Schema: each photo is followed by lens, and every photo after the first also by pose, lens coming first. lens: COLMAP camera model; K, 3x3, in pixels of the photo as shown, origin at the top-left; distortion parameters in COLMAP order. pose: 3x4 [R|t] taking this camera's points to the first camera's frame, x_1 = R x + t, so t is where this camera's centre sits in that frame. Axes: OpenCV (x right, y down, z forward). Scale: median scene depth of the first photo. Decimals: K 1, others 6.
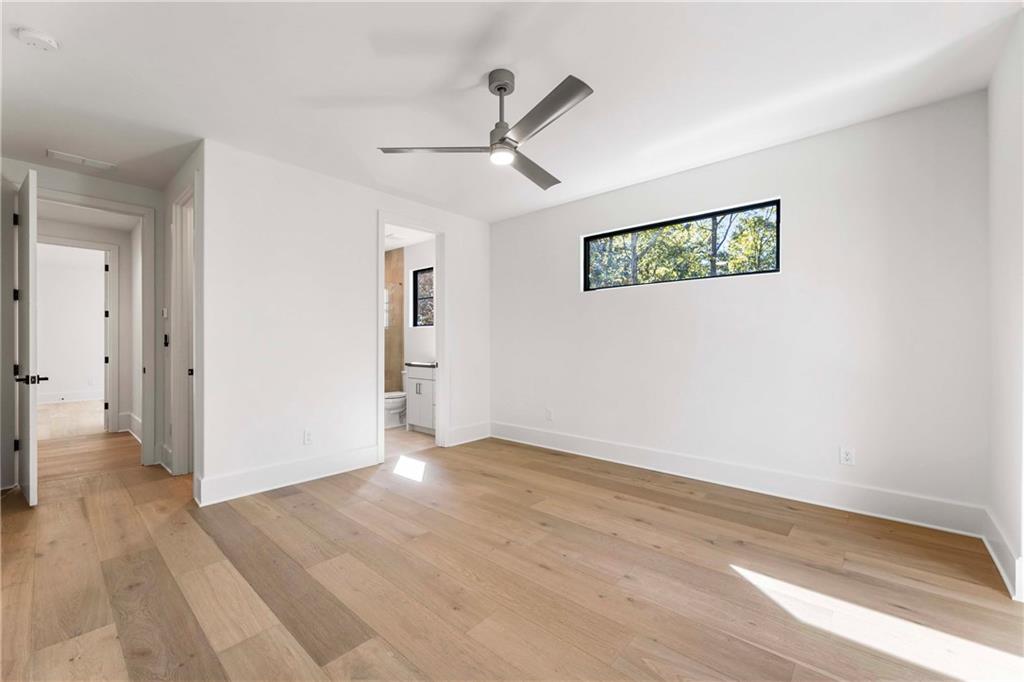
lens RADIAL K [[417.5, 0, 511.3], [0, 417.5, 342.5], [0, 0, 1]] dist [0.000653, 0.000212]
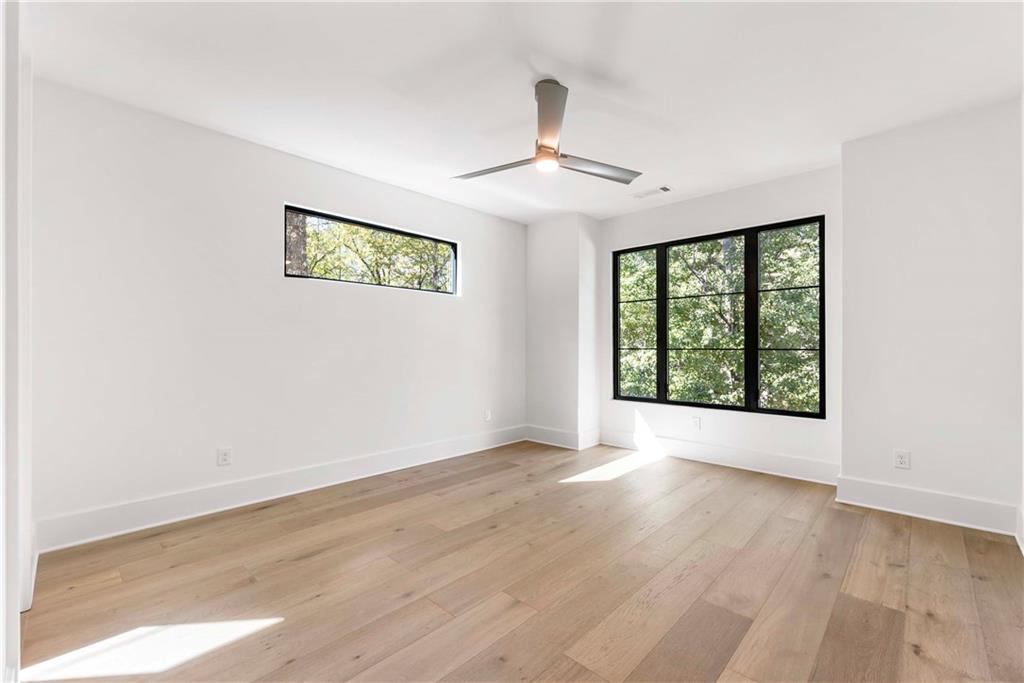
lens RADIAL K [[430.2, 0, 511.4], [0, 430.2, 345.3], [0, 0, 1]] dist [-0.001436, -0.000324]
pose [[0.032337, 0.005611, 0.999461, -0.847250], [-0.002780, 0.999981, -0.005524, 0.005702], [-0.999473, -0.002600, 0.032352, 0.823350]]
